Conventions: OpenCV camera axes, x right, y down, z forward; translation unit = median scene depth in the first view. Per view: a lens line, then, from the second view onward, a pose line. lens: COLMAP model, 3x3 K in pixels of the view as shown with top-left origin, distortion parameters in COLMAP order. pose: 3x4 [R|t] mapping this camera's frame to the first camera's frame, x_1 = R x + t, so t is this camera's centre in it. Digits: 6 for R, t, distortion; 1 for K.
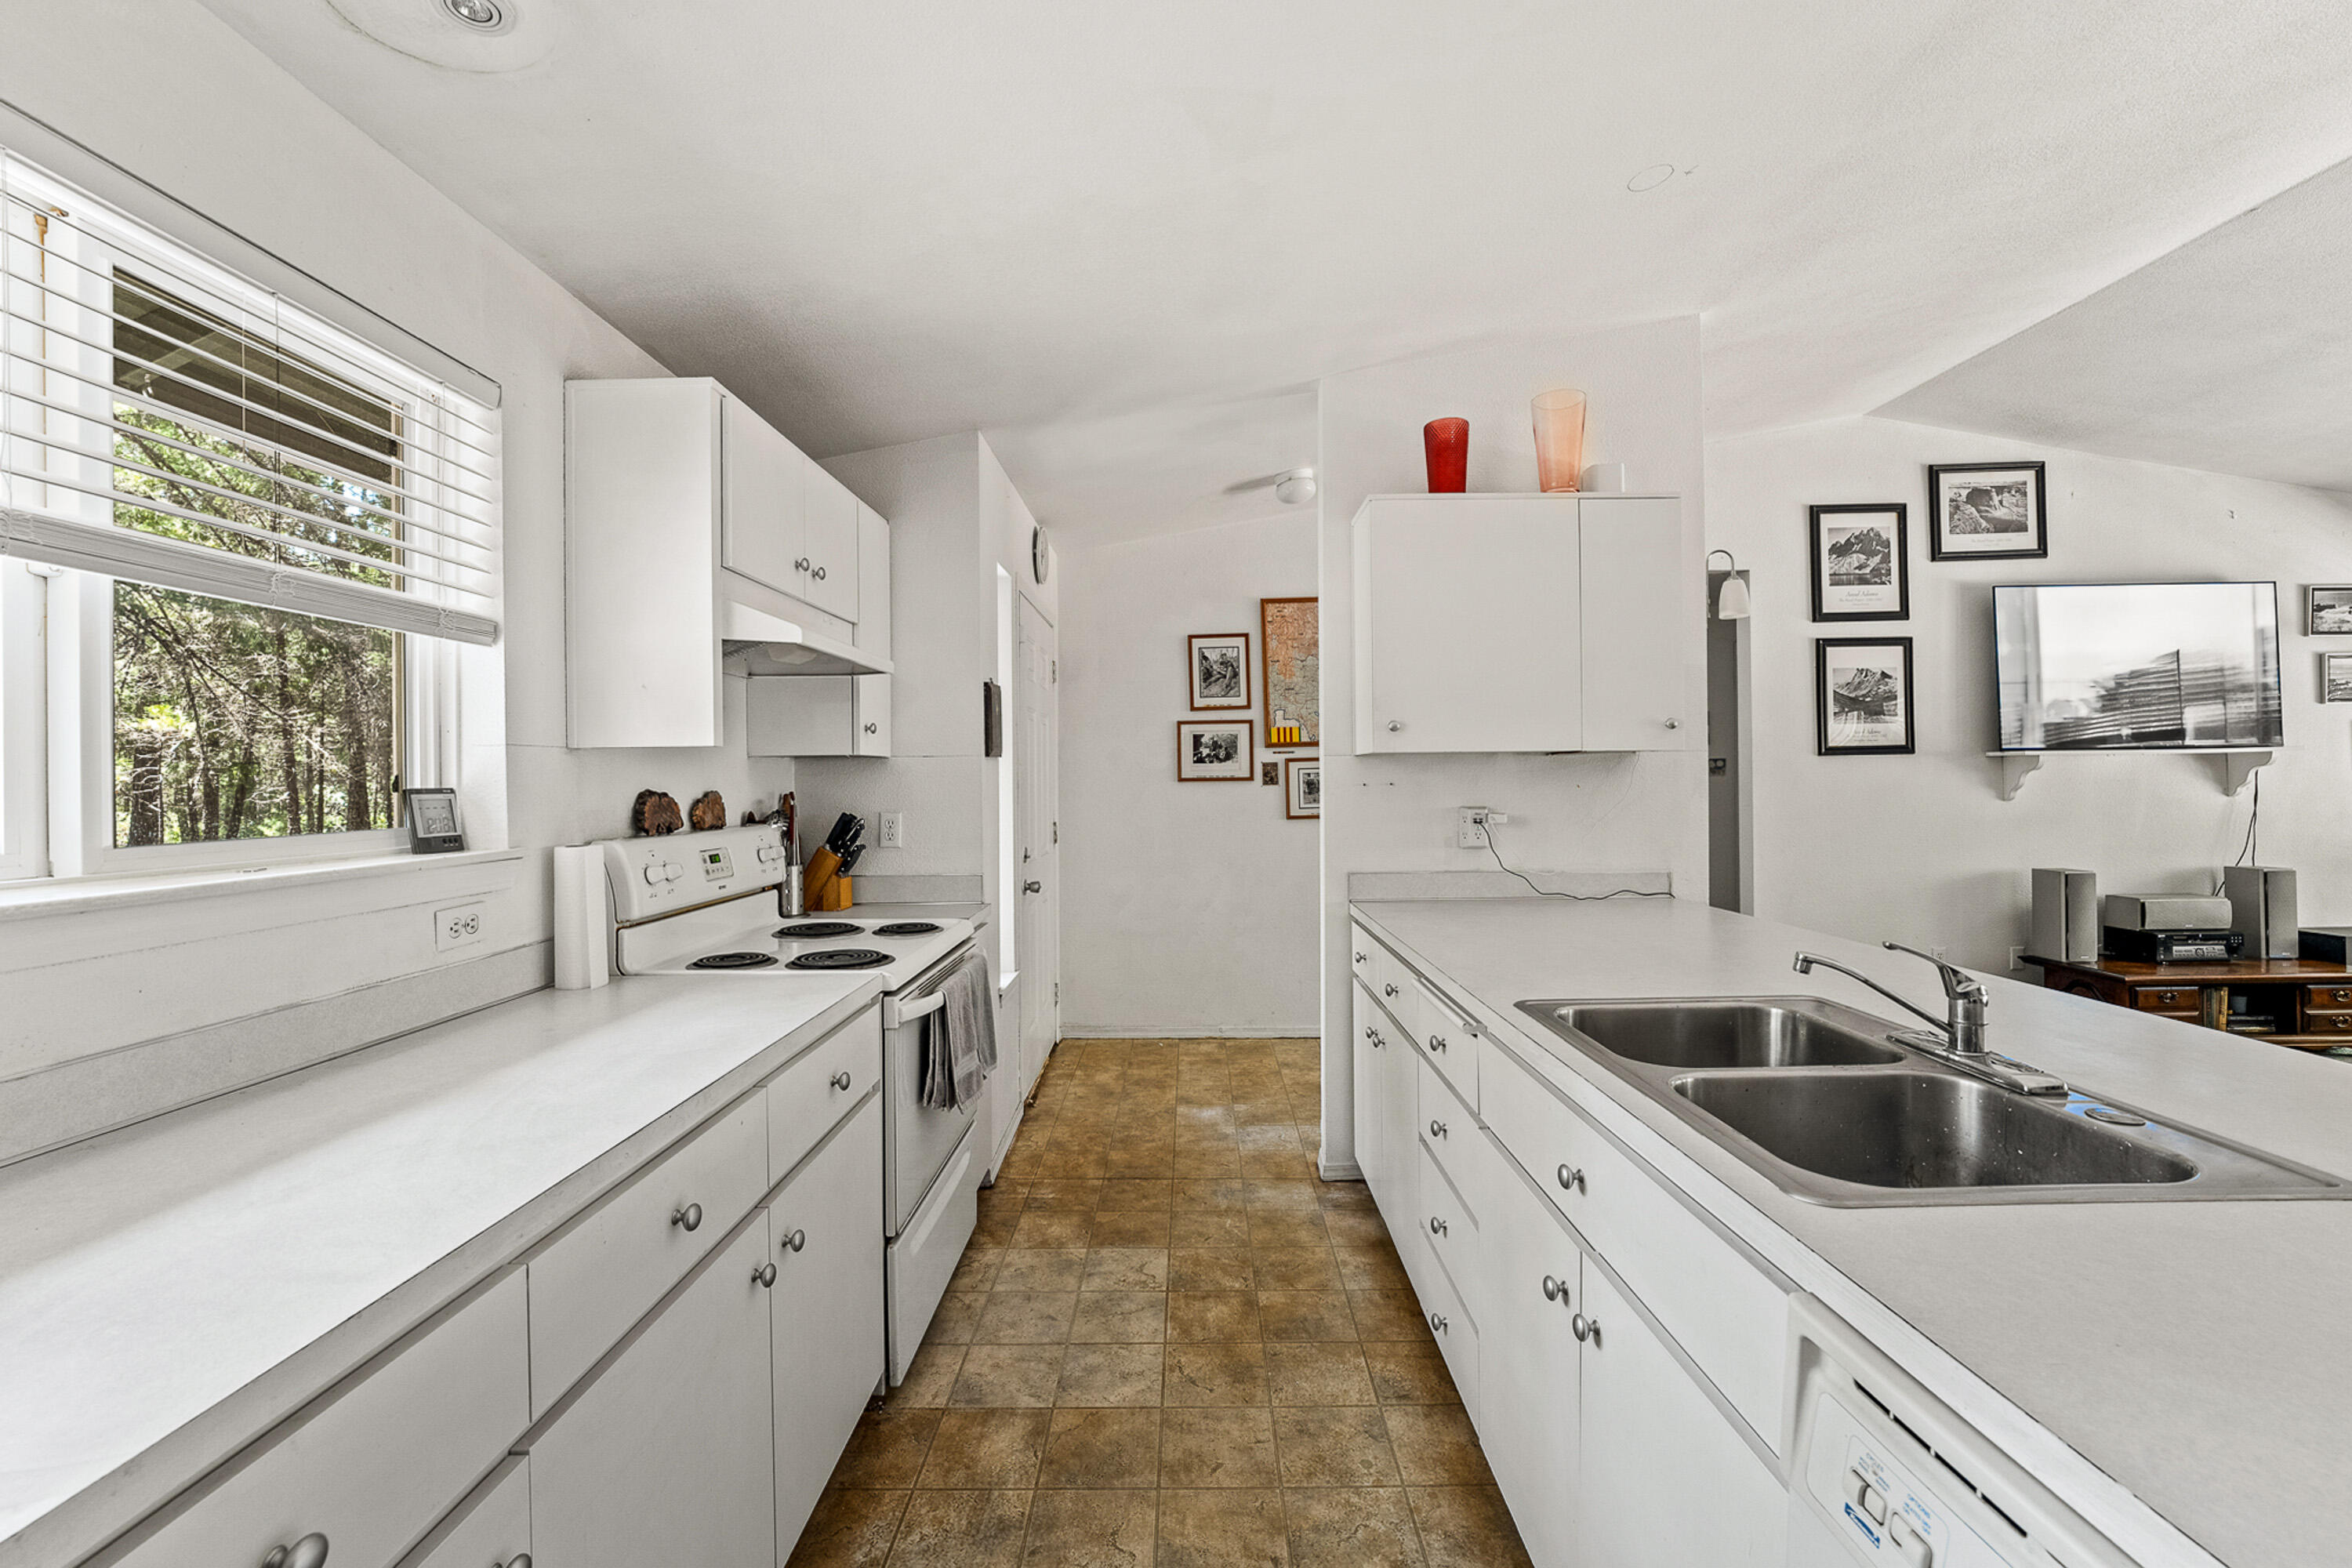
lens RADIAL K [[966.6, 0, 1168.7], [0, 966.6, 773.2], [0, 0, 1]] dist [-0.002414, 0.000062]
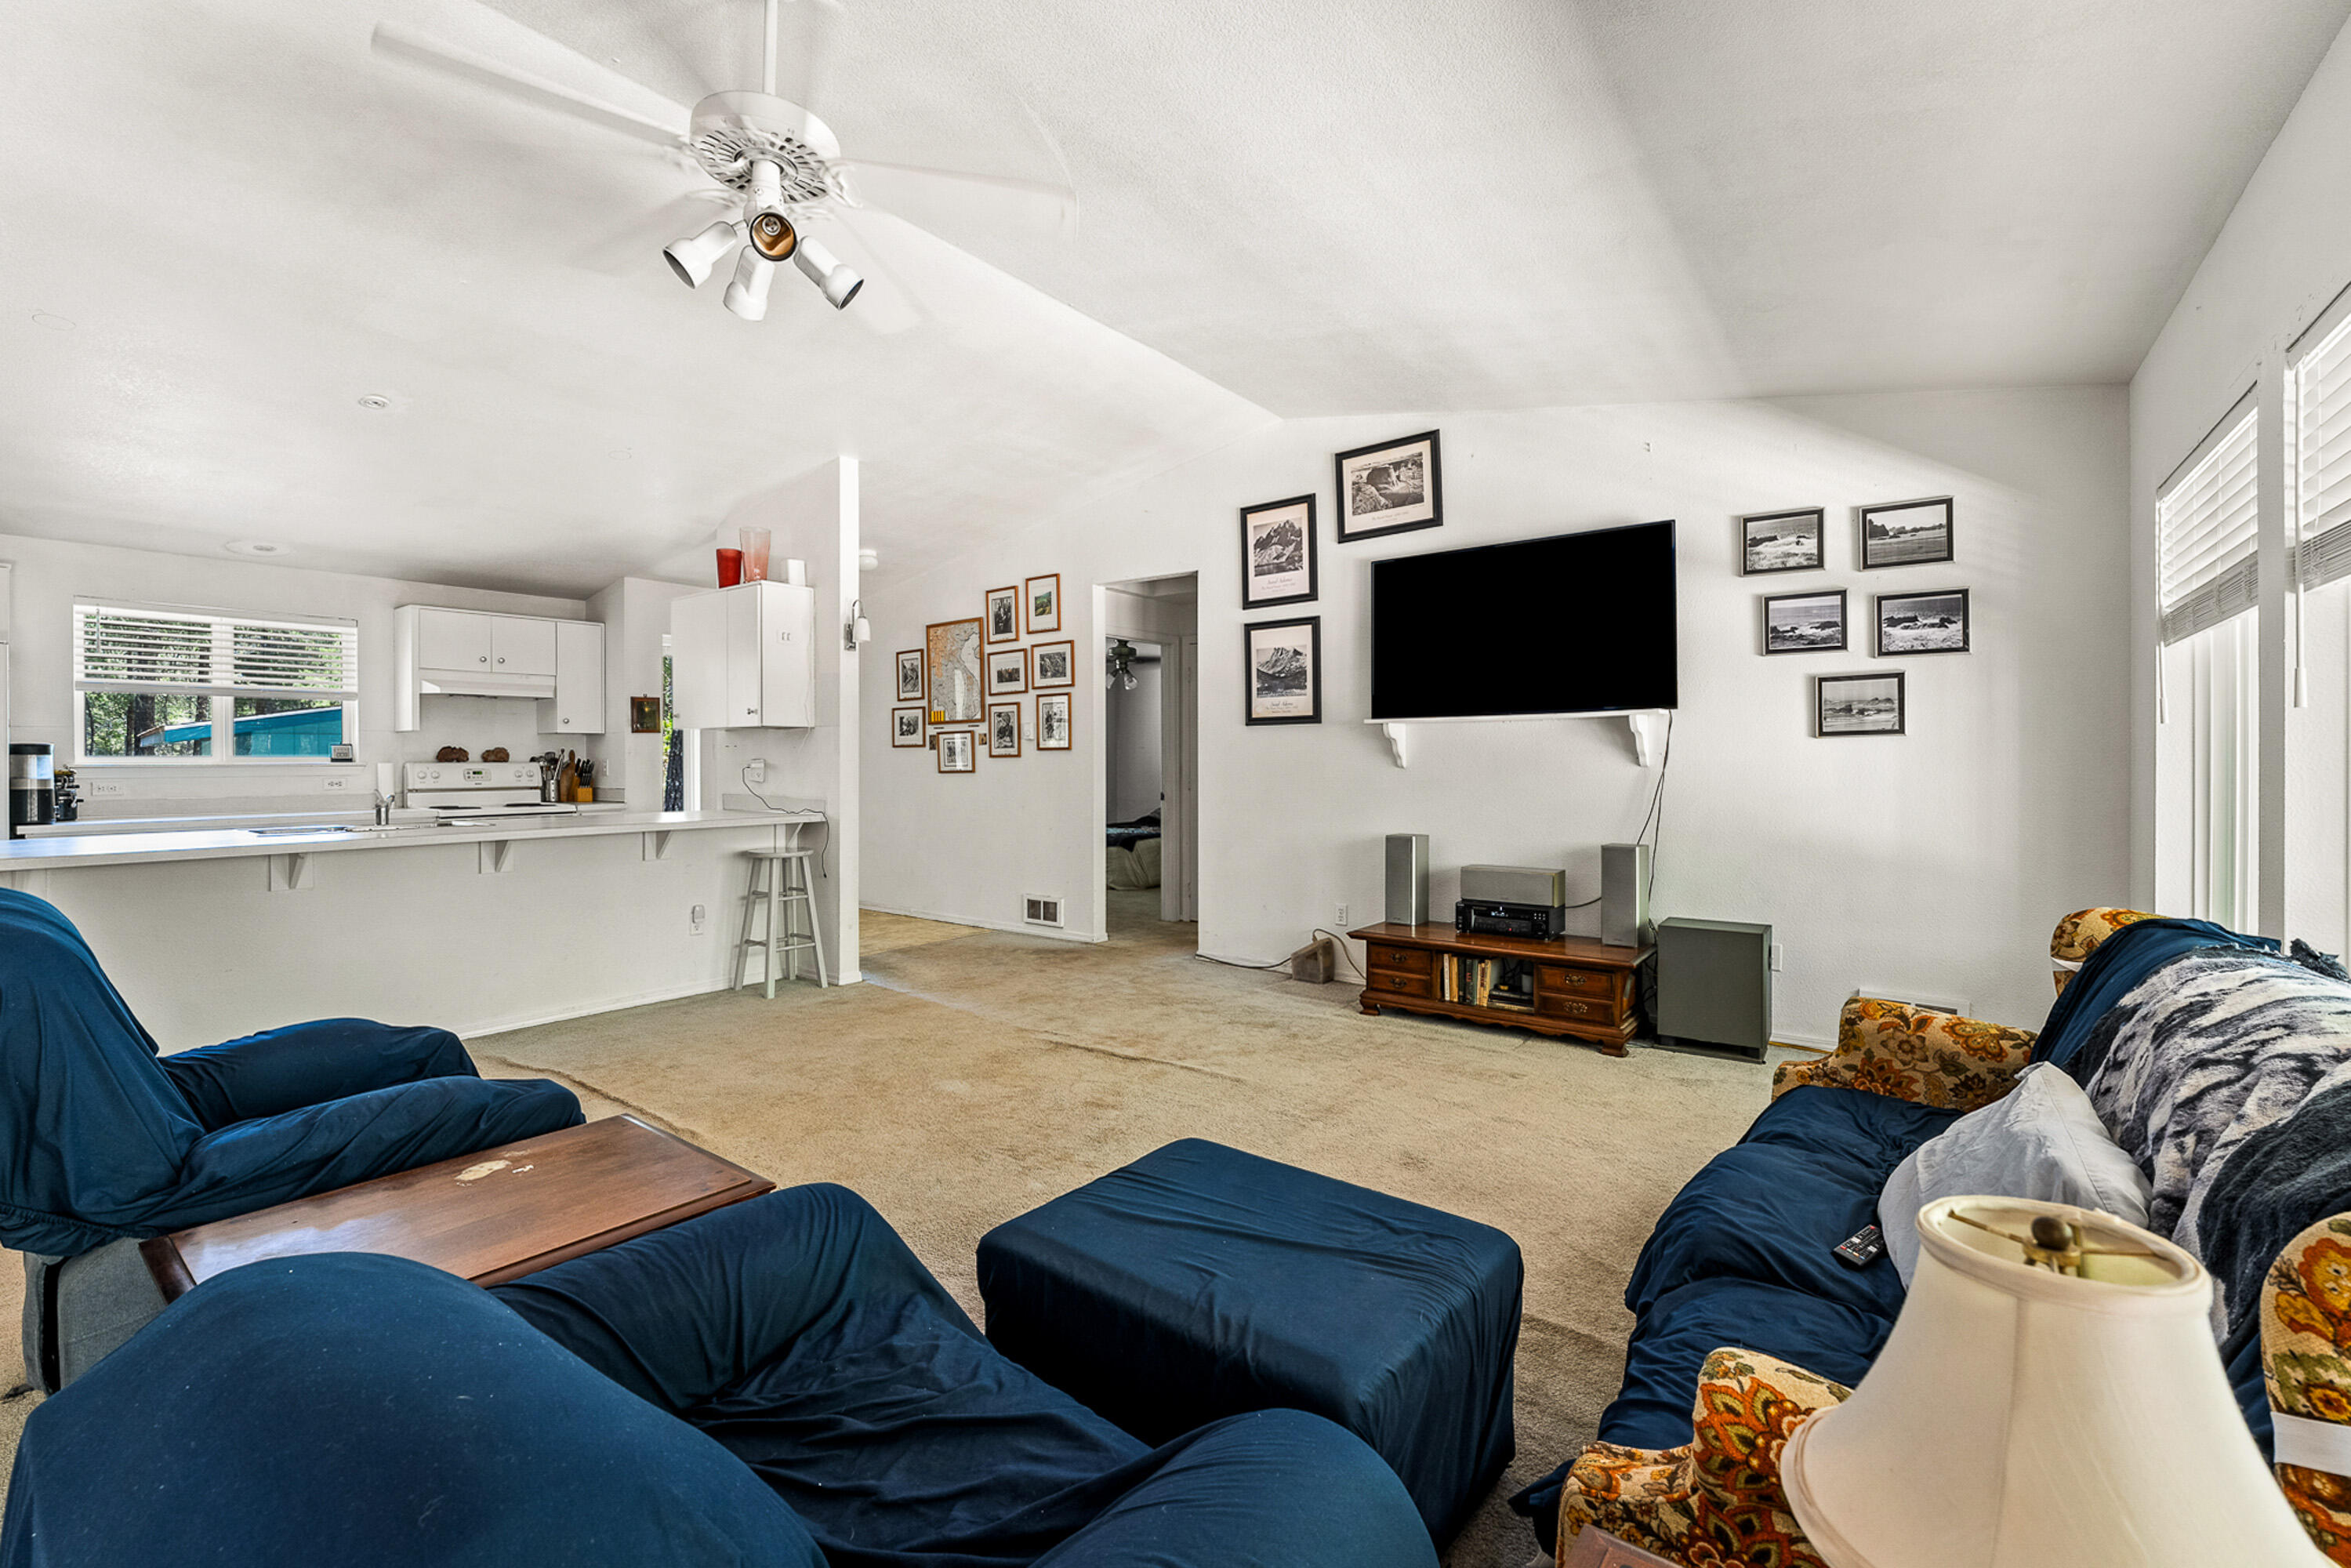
lens RADIAL K [[1011.3, 0, 1184.2], [0, 1011.3, 771.8], [0, 0, 1]] dist [-0.002666, 0.001792]
pose [[0.788880, 0.017138, -0.614308, 1.374382], [-0.002753, 0.999700, 0.024354, 0.007014], [0.614541, -0.017522, 0.788690, 0.005977]]
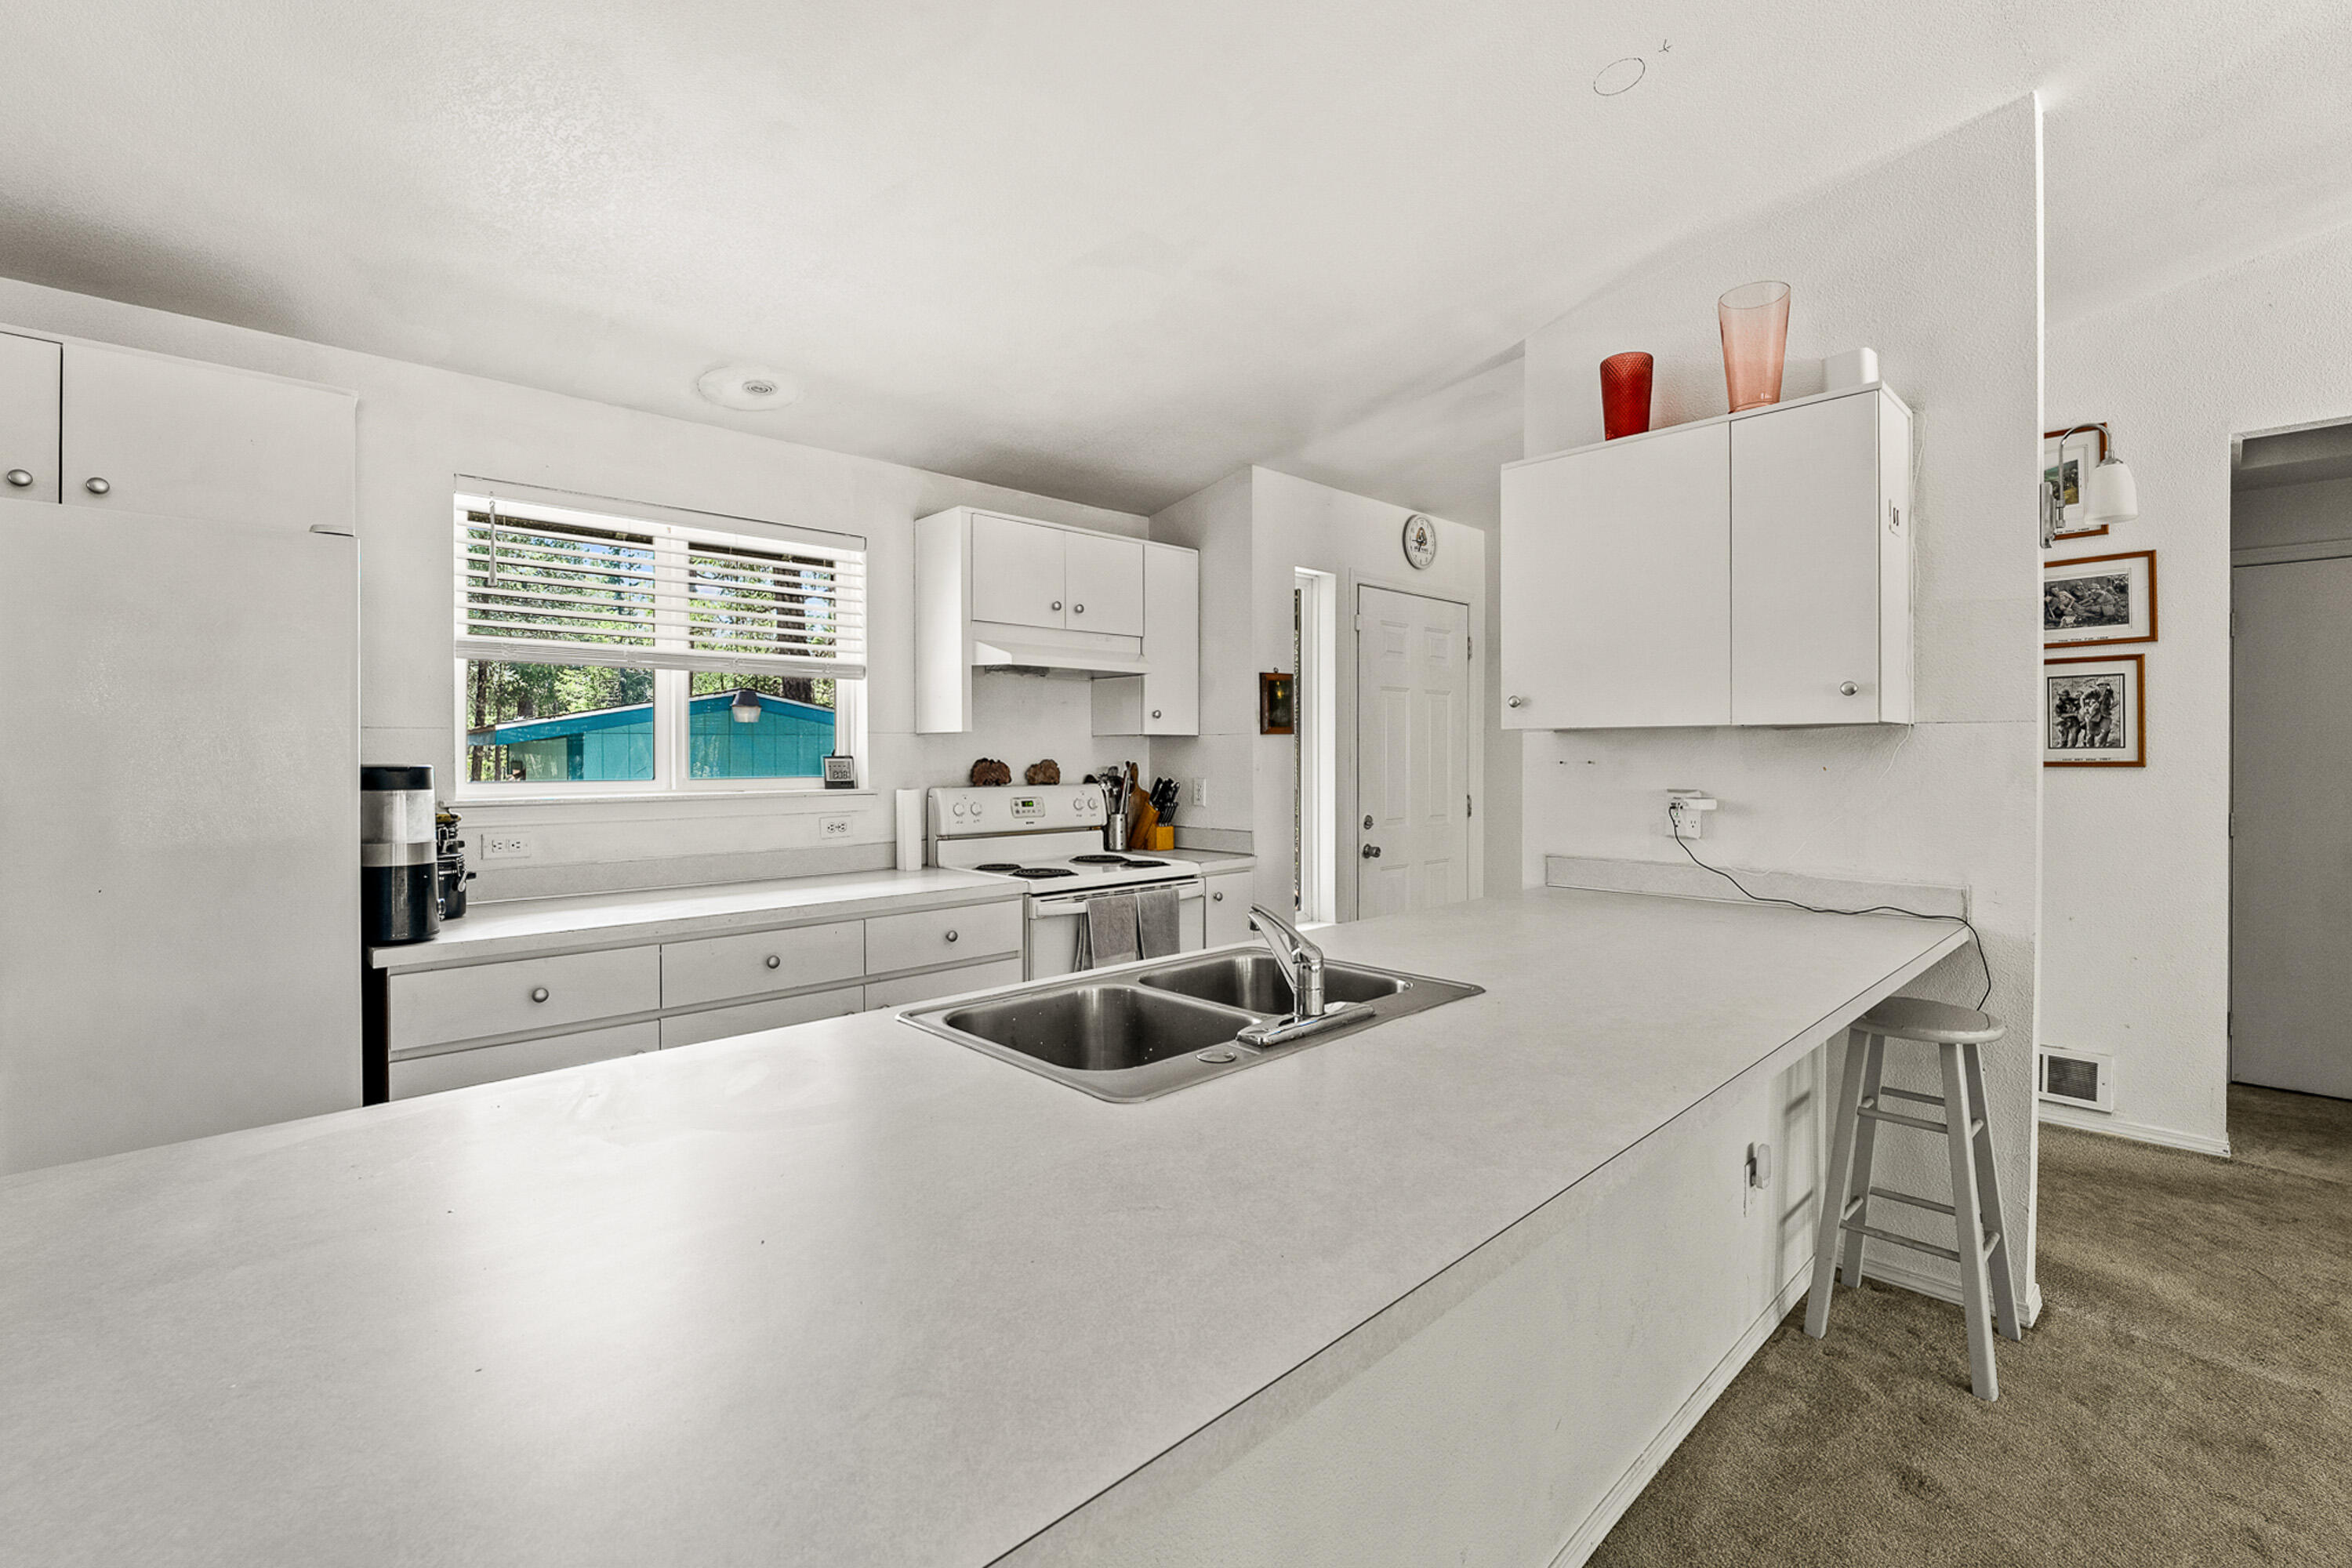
lens RADIAL K [[1011.7, 0, 1181.0], [0, 1011.7, 767.9], [0, 0, 1]] dist [-0.002666, 0.001792]
pose [[0.691785, 0.019030, -0.721853, 0.428122], [-0.002387, 0.999707, 0.024068, -0.003740], [0.722100, -0.014927, 0.691628, 0.034162]]
